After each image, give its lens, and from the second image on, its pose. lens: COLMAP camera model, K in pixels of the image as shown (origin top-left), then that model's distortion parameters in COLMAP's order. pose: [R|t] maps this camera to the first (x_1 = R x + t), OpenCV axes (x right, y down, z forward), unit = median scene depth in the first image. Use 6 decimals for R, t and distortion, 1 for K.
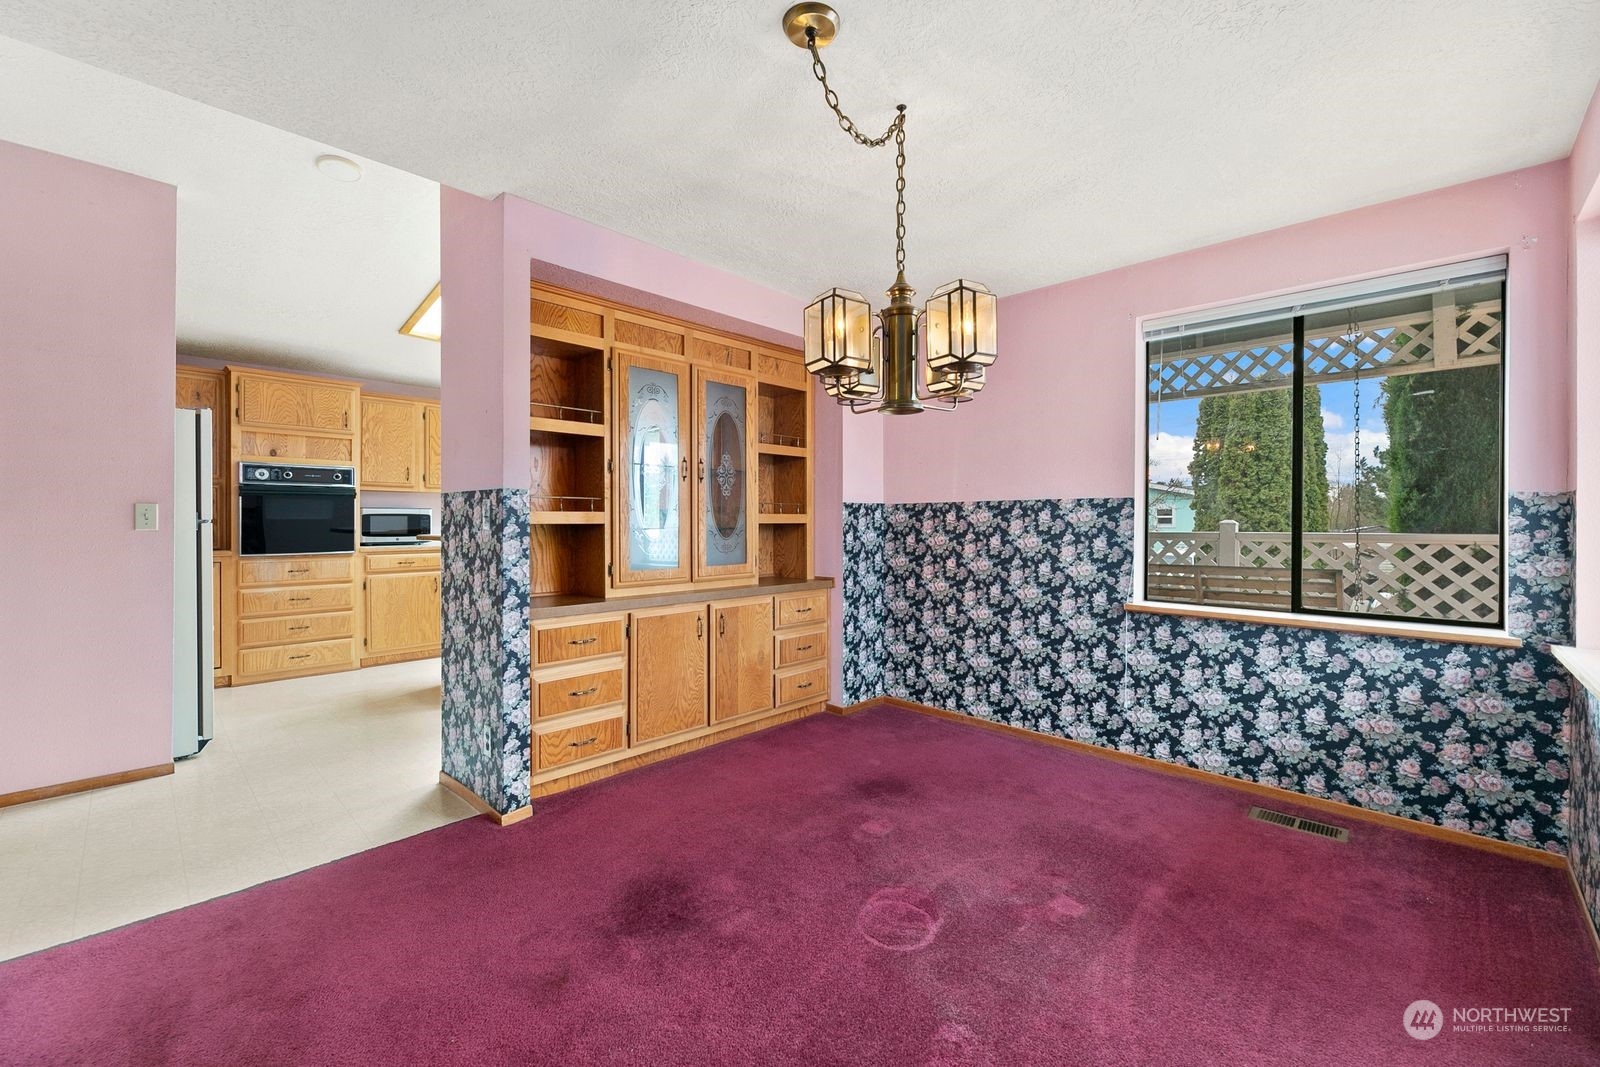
lens RADIAL K [[652.3, 0, 788.4], [0, 652.3, 519.9], [0, 0, 1]] dist [-0.003720, 0.000645]
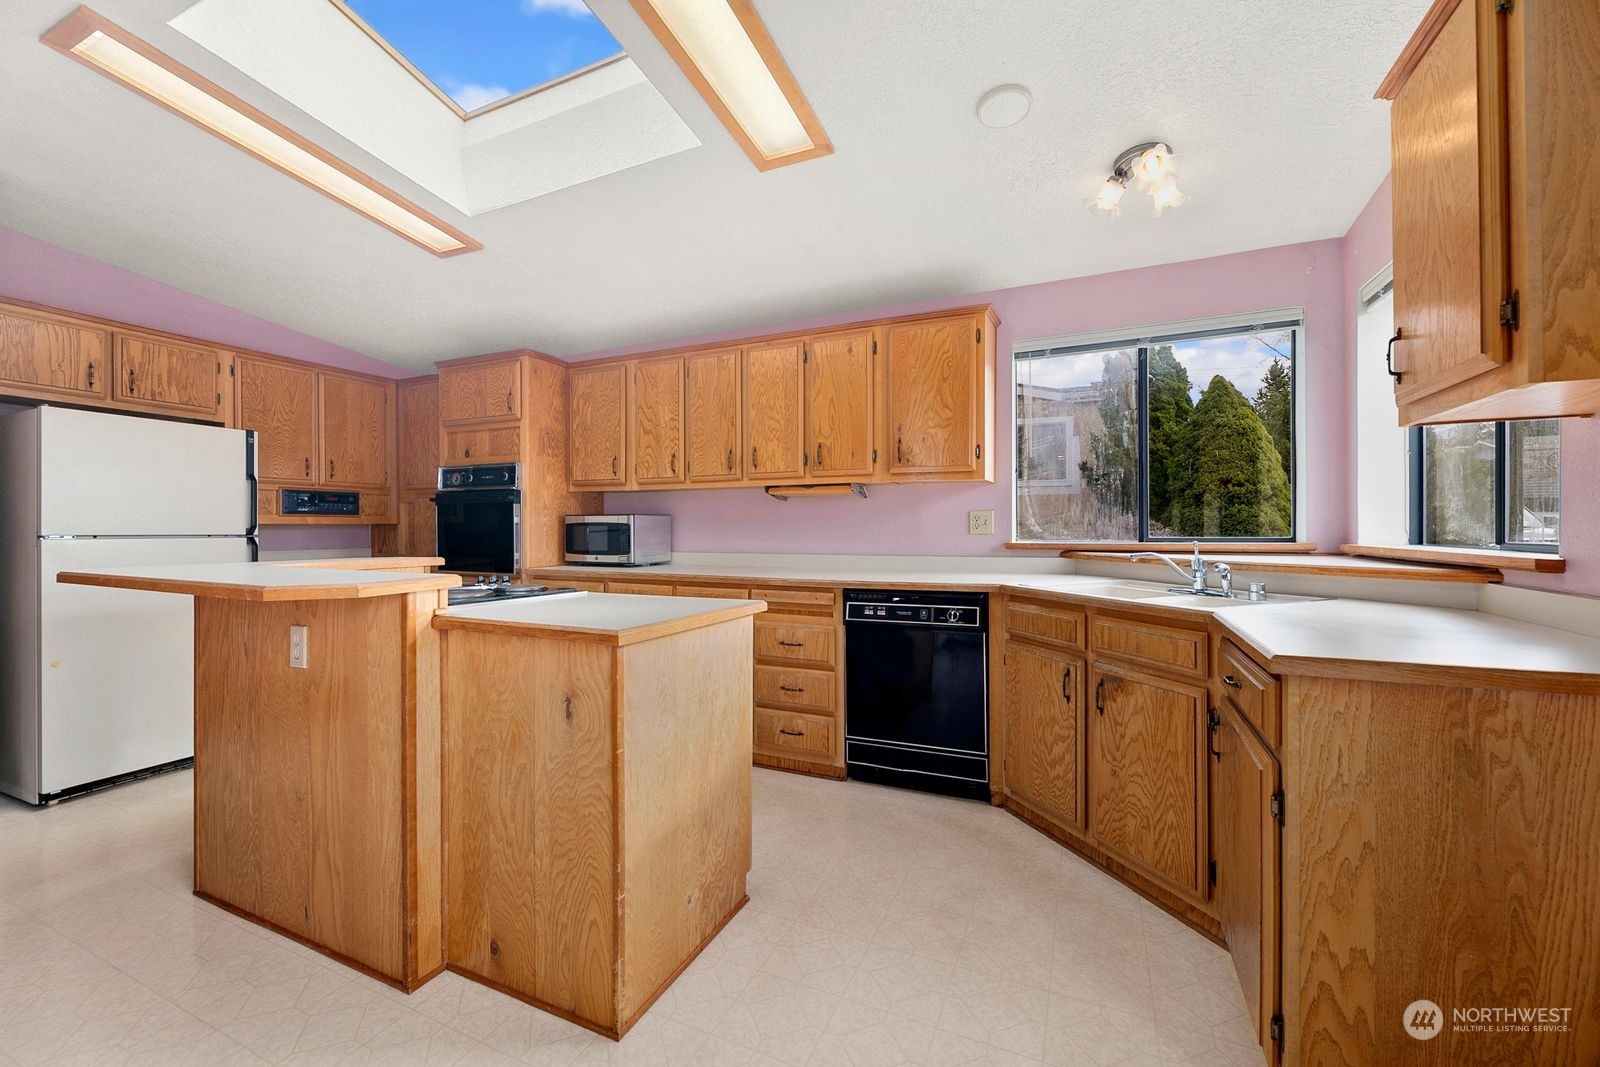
lens RADIAL K [[652.3, 0, 796.2], [0, 652.3, 531.9], [0, 0, 1]] dist [-0.003720, 0.000645]
pose [[0.333015, 0.000393, -0.942922, 0.164602], [-0.002725, 0.999996, -0.000545, 0.000421], [0.942918, 0.002751, 0.333014, 1.101085]]
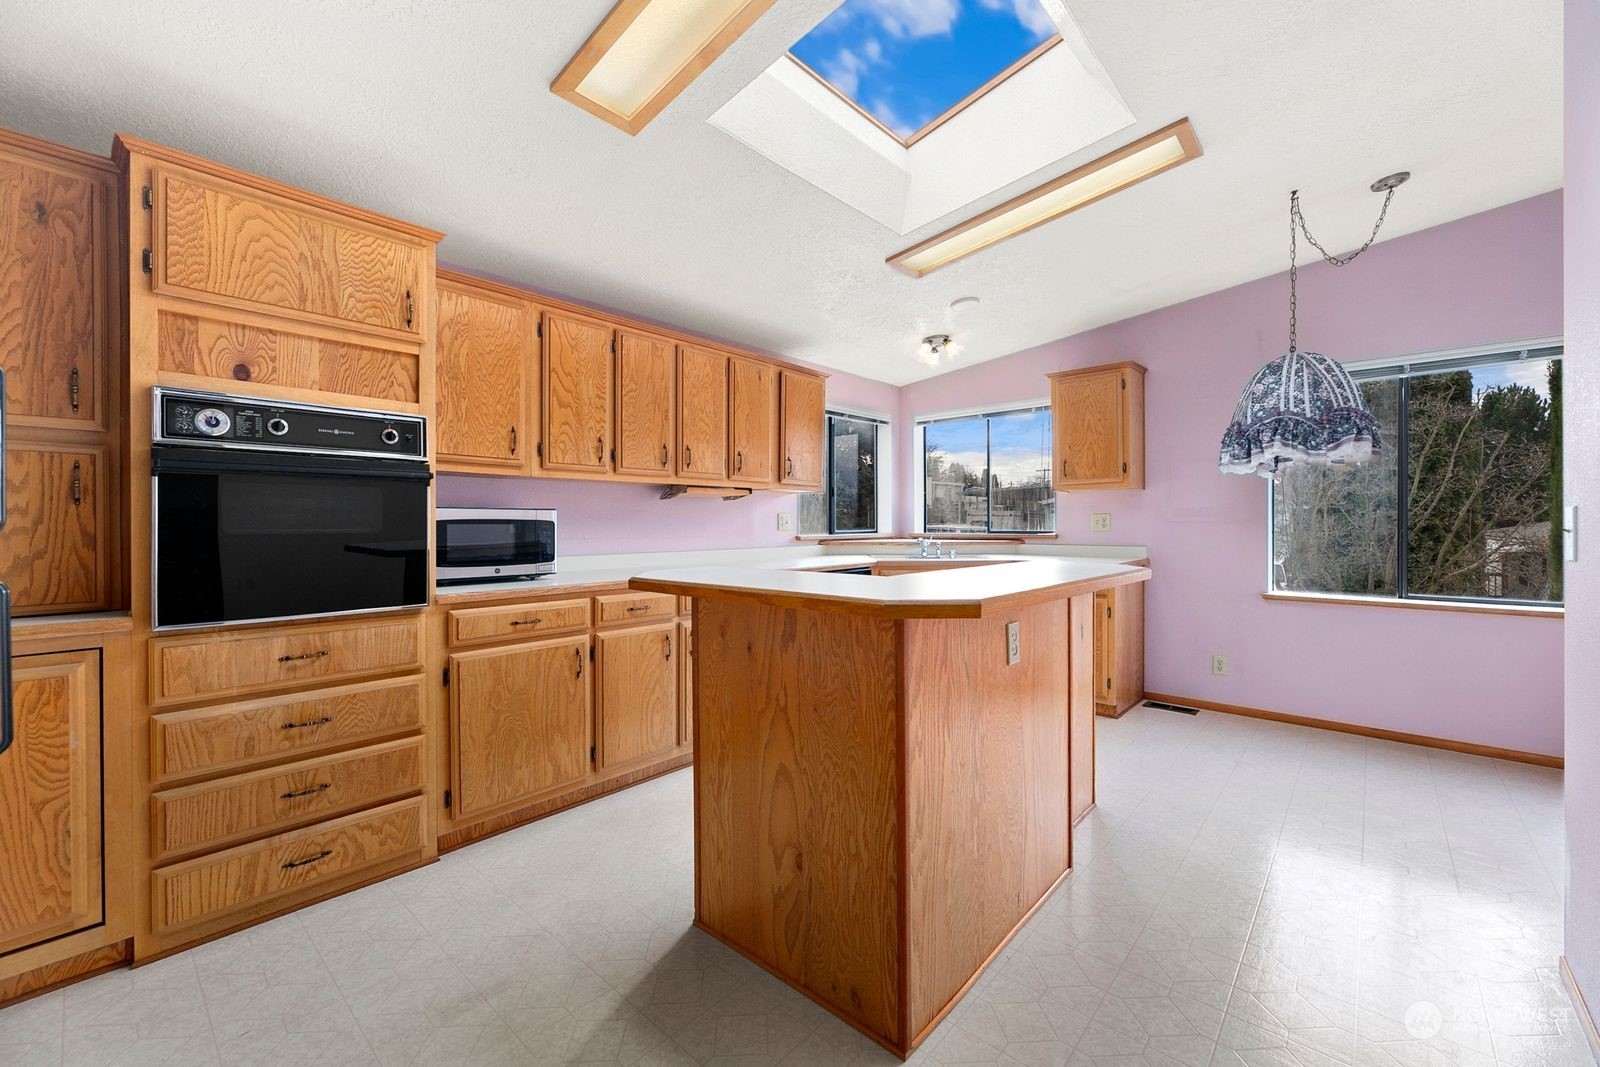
lens RADIAL K [[652.3, 0, 790.2], [0, 652.3, 525.8], [0, 0, 1]] dist [-0.003720, 0.000645]
pose [[0.999263, 0.000511, 0.038384, -0.451457], [-0.000611, 0.999996, 0.002594, -0.006979], [-0.038382, -0.002615, 0.999260, 0.563834]]
